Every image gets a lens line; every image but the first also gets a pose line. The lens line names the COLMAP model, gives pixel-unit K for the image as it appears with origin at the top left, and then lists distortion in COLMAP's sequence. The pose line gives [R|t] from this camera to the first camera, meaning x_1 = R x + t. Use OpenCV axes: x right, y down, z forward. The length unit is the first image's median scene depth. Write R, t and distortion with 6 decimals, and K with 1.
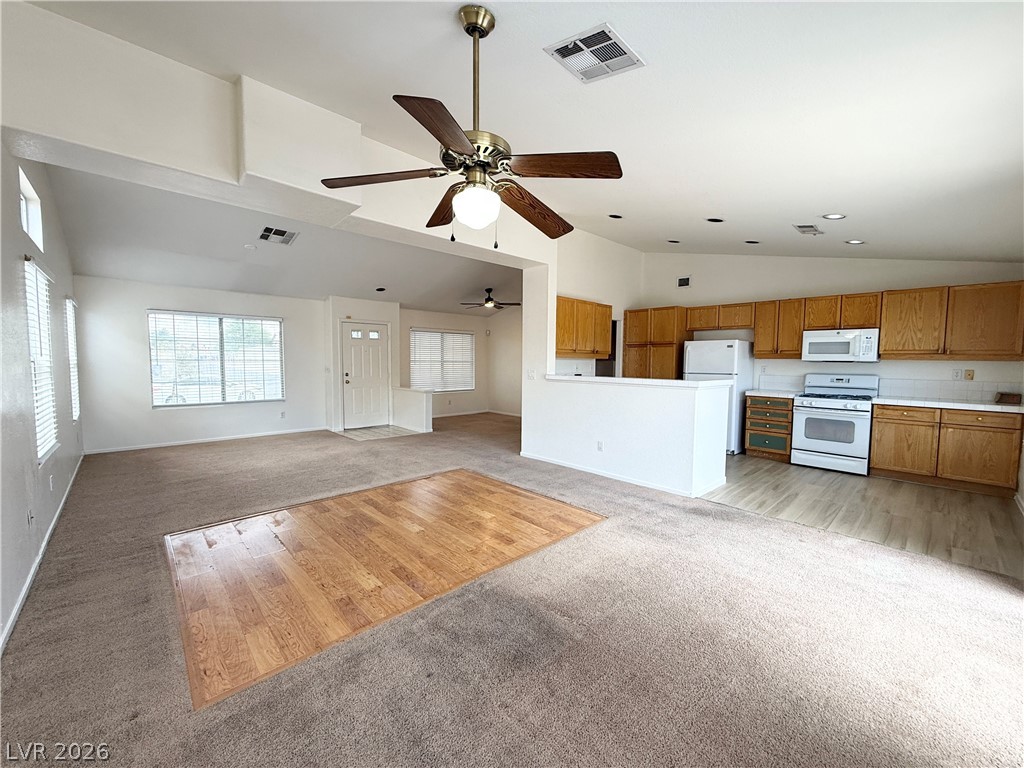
lens RADIAL K [[407.1, 0, 506.9], [0, 407.1, 385.0], [0, 0, 1]] dist [-0.000558, 0.000151]
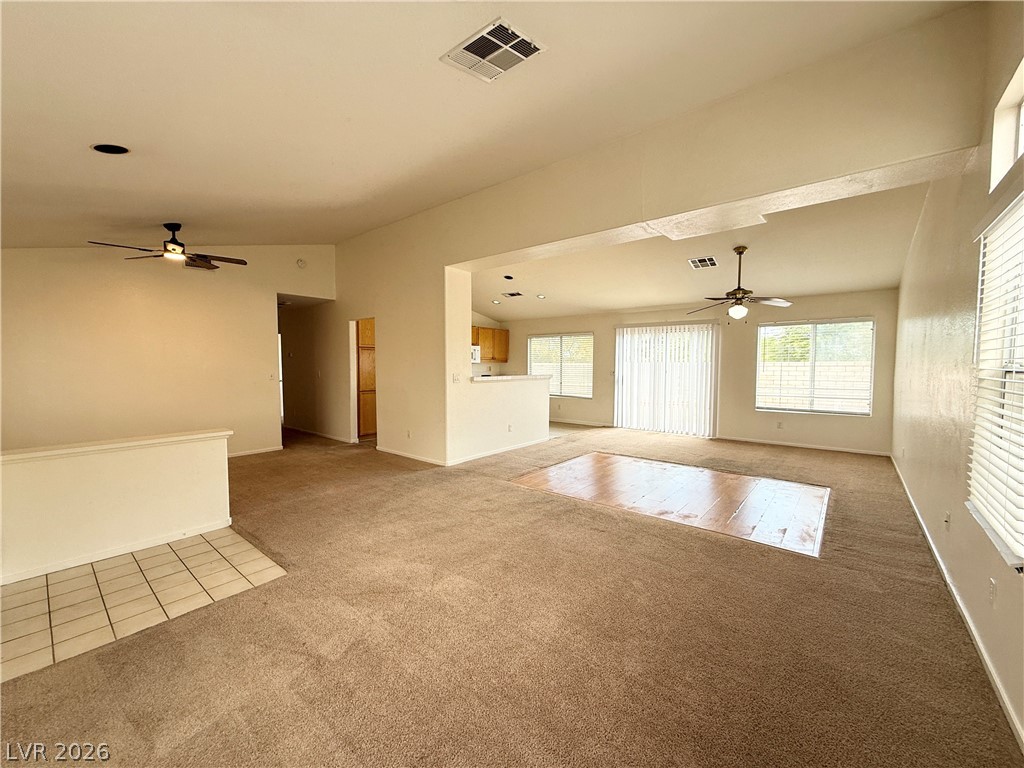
lens RADIAL K [[407.1, 0, 506.9], [0, 407.1, 385.0], [0, 0, 1]] dist [-0.000558, 0.000151]
pose [[-0.116498, -0.058284, 0.991479, -0.978016], [0.057451, 0.996210, 0.065312, -0.070267], [-0.991528, 0.064571, -0.112708, 1.052474]]
